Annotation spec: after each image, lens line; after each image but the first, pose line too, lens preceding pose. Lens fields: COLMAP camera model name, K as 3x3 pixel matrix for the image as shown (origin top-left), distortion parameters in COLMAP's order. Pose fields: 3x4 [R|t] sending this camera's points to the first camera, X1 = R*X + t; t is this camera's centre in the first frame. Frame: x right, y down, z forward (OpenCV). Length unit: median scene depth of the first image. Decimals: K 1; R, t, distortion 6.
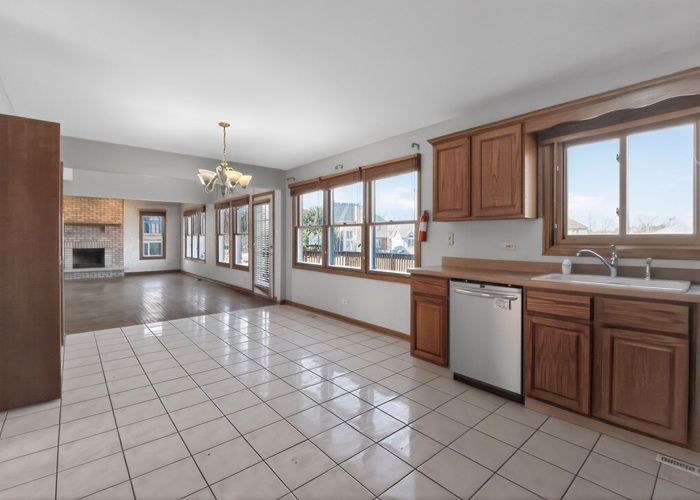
lens RADIAL K [[325.0, 0, 352.6], [0, 325.0, 238.6], [0, 0, 1]] dist [-0.009089, -0.002169]
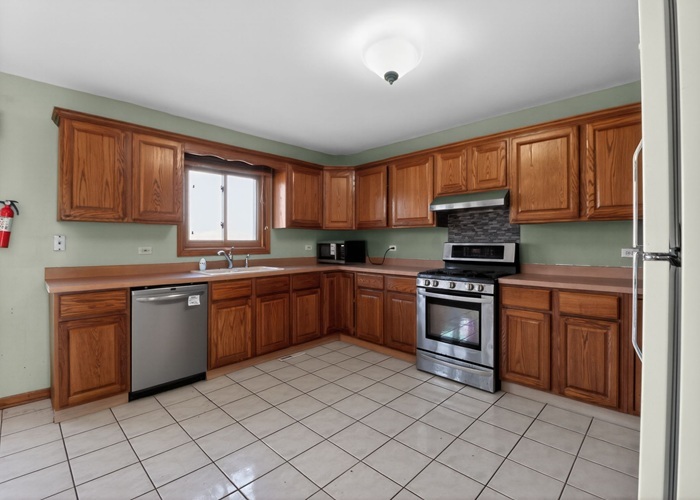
lens RADIAL K [[325.0, 0, 349.5], [0, 325.0, 244.3], [0, 0, 1]] dist [-0.009089, -0.002169]
pose [[-0.080385, -0.007132, 0.996738, -0.657711], [-0.001323, 0.999974, 0.007049, -0.004355], [-0.996763, -0.000752, -0.080393, 0.500337]]
